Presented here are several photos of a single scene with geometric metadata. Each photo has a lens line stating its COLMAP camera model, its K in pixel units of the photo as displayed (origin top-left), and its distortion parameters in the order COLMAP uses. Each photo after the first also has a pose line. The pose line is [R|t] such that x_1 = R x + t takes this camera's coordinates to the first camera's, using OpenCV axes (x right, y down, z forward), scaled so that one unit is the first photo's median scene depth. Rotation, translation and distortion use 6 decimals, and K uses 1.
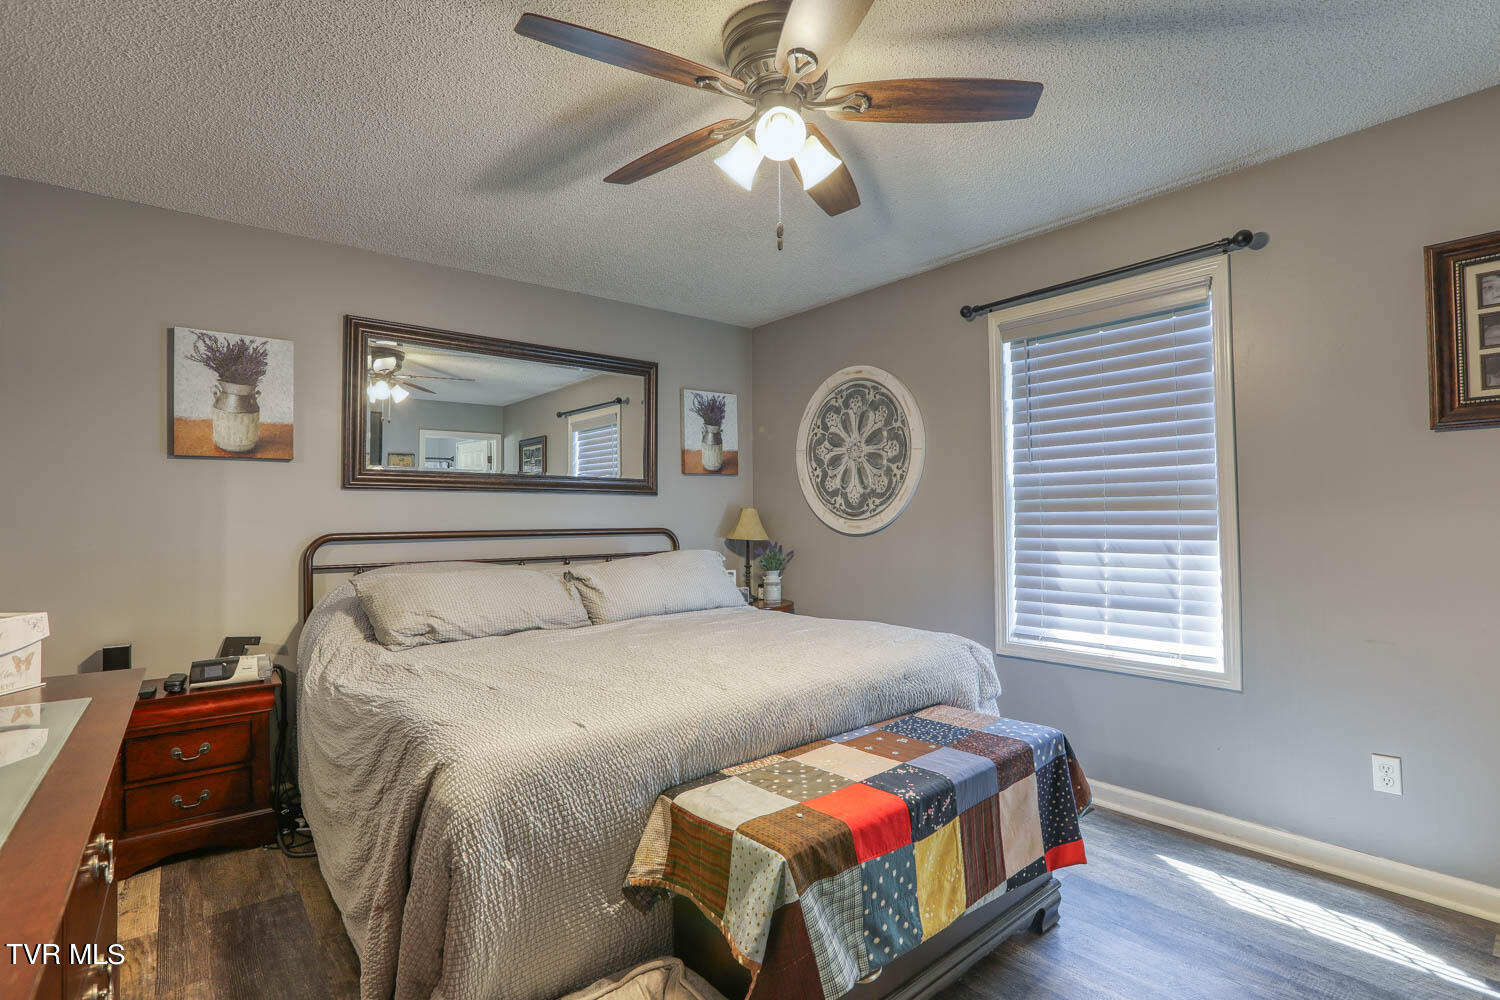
lens RADIAL K [[700.5, 0, 789.5], [0, 700.5, 493.7], [0, 0, 1]] dist [-0.035790, 0.008488]
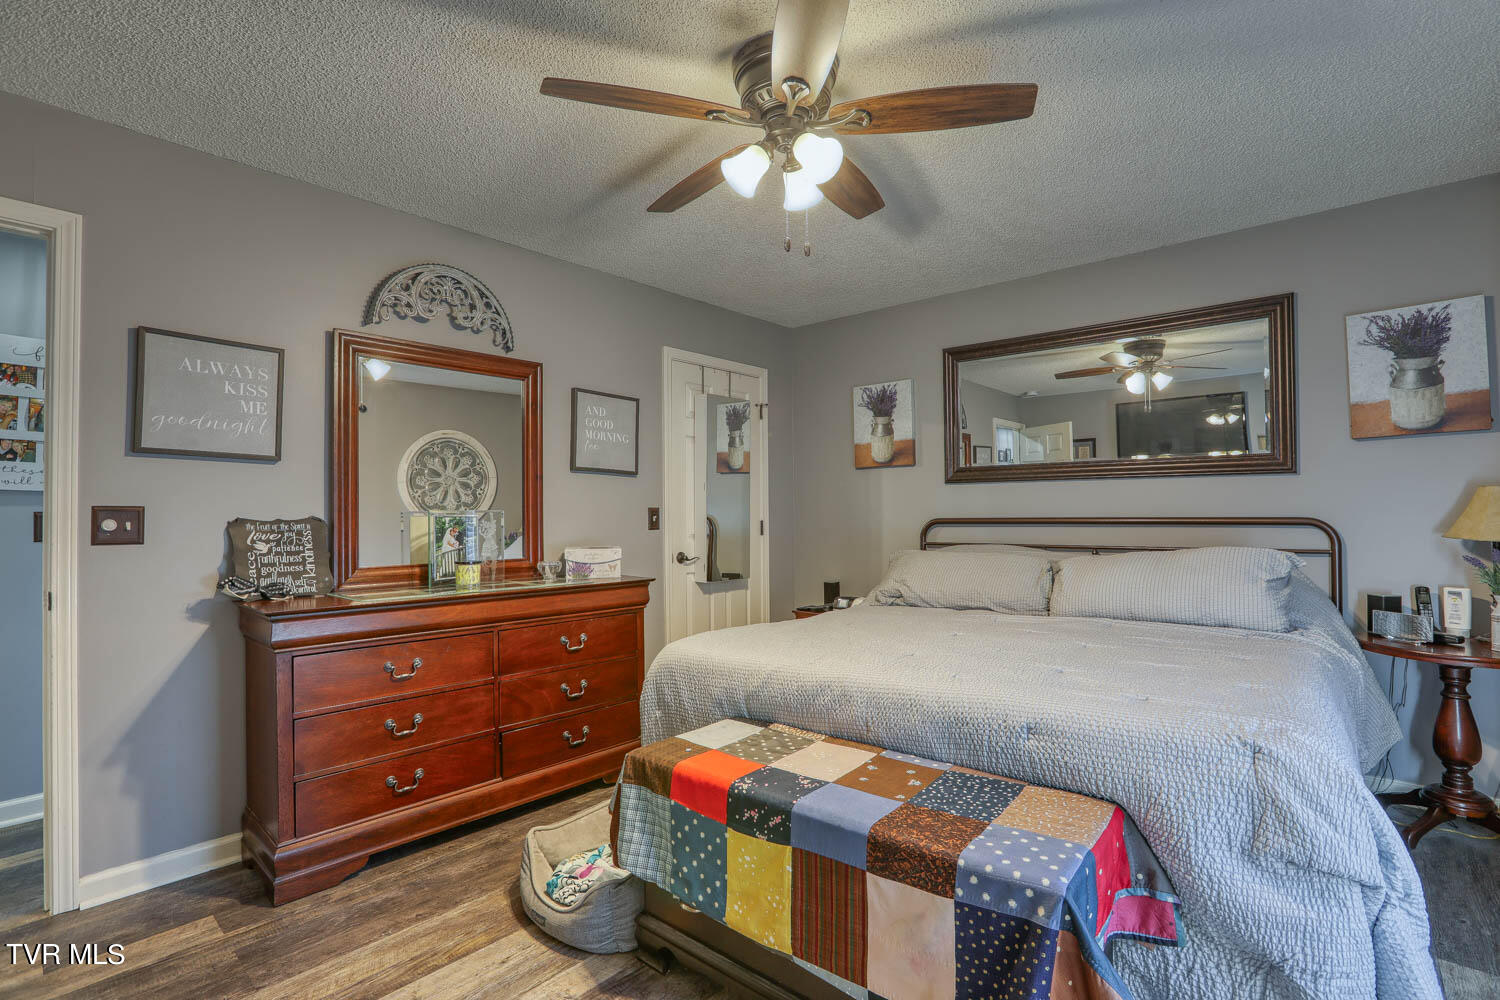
lens RADIAL K [[700.5, 0, 744.2], [0, 700.5, 500.2], [0, 0, 1]] dist [-0.035790, 0.008488]
pose [[0.130092, -0.008826, -0.991463, 0.837483], [0.039129, 0.999227, -0.003761, 0.018575], [0.990729, -0.038305, 0.130337, 0.632831]]
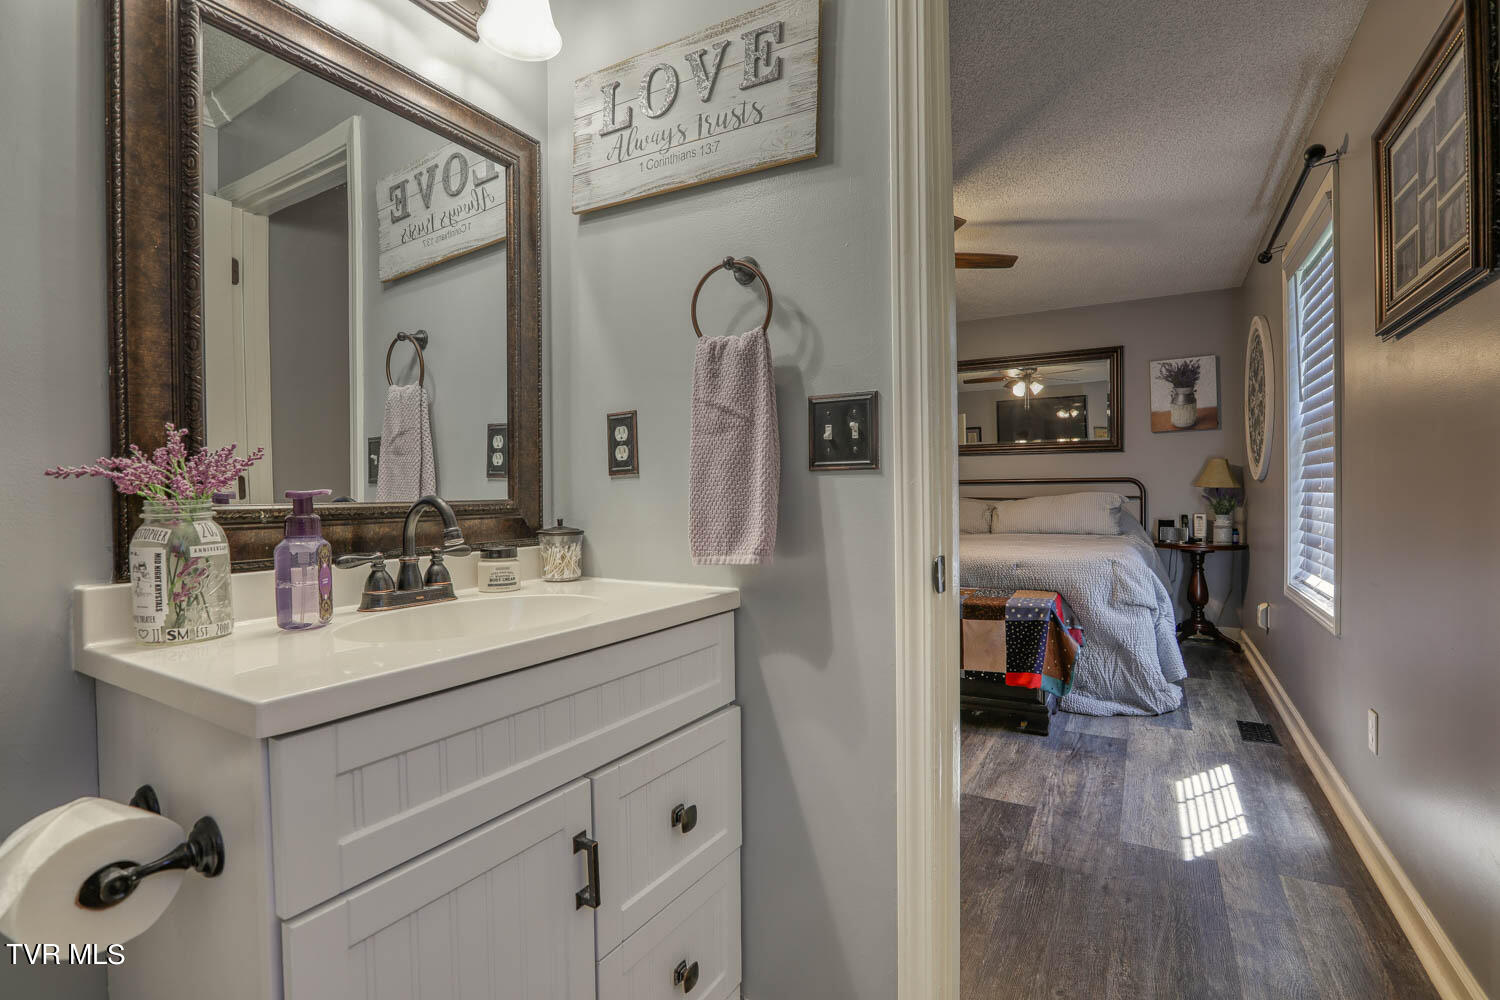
lens RADIAL K [[700.5, 0, 754.8], [0, 700.5, 493.6], [0, 0, 1]] dist [-0.035790, 0.008488]
pose [[0.325348, 0.008224, -0.945558, 1.447005], [0.035887, 0.999134, 0.021038, 0.050450], [0.944913, -0.040777, 0.324772, -0.049720]]
